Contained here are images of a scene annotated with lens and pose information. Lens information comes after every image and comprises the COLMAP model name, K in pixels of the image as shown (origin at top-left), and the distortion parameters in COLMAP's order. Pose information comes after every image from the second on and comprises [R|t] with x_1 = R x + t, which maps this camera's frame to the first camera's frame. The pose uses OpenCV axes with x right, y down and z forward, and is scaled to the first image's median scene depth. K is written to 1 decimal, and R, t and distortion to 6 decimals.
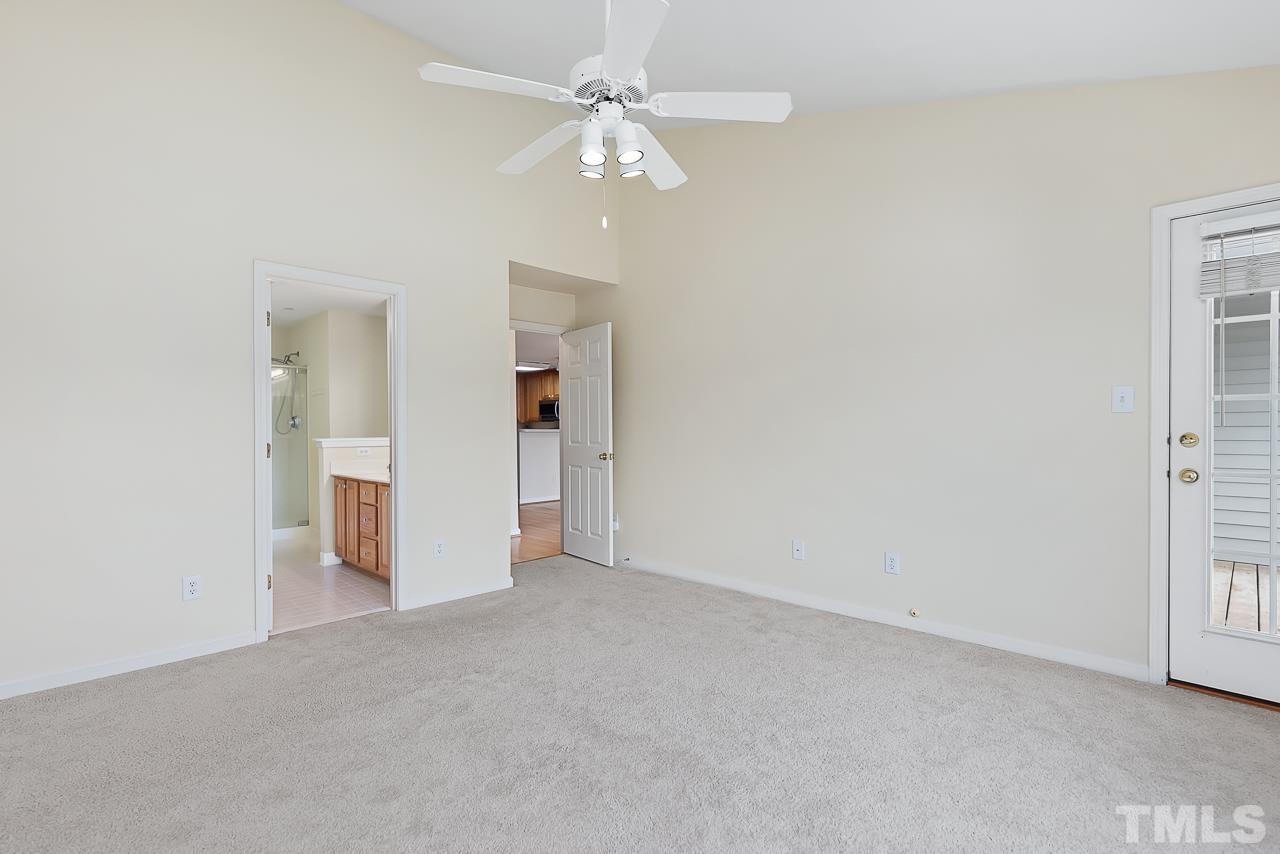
lens RADIAL K [[598.4, 0, 640.0], [0, 598.4, 427.0], [0, 0, 1]] dist [0.014083, -0.000358]
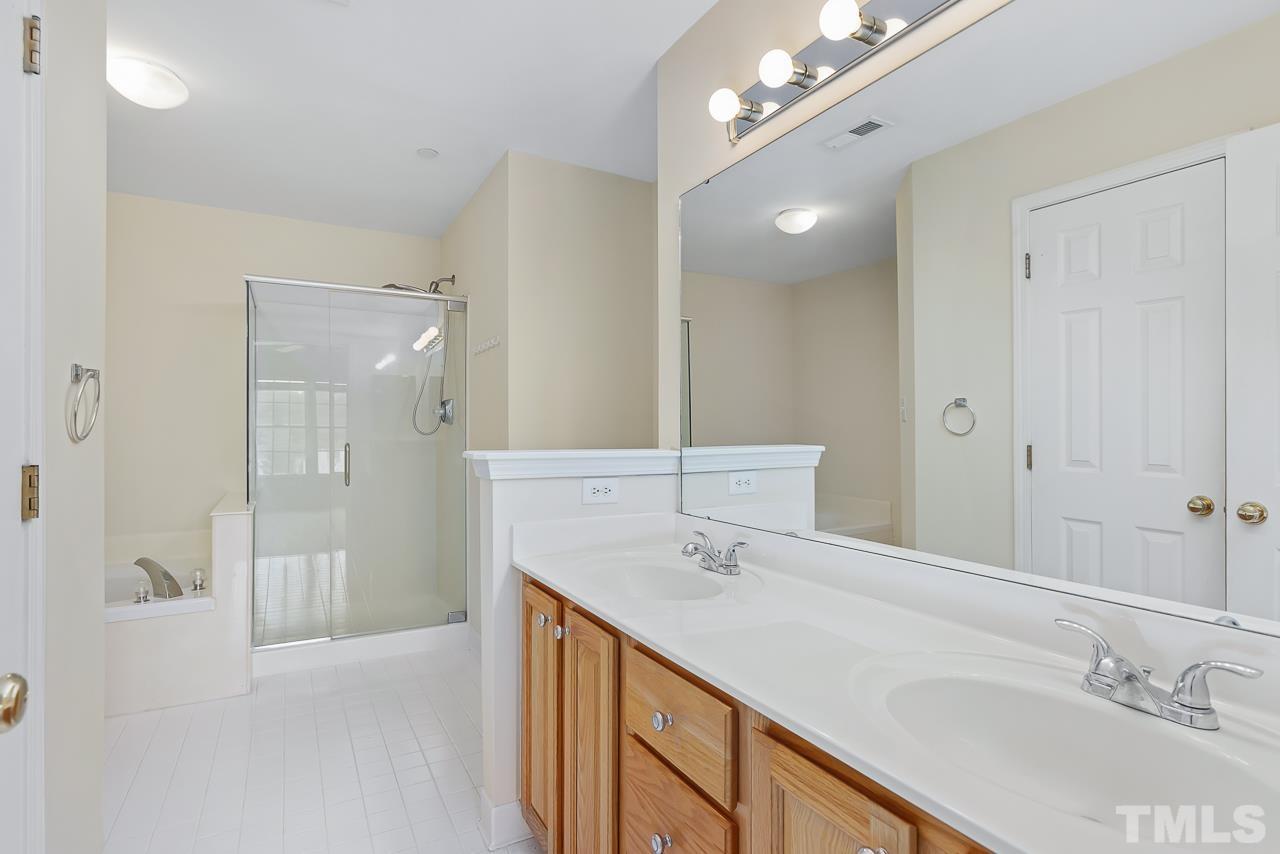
lens RADIAL K [[656.4, 0, 640.0], [0, 656.4, 427.0], [0, 0, 1]] dist [-0.001145, -0.000058]
pose [[0.962896, 0.007063, -0.269780, -0.290317], [-0.007112, 0.999974, 0.000796, 0.004069], [0.269779, 0.001152, 0.962922, 0.555990]]
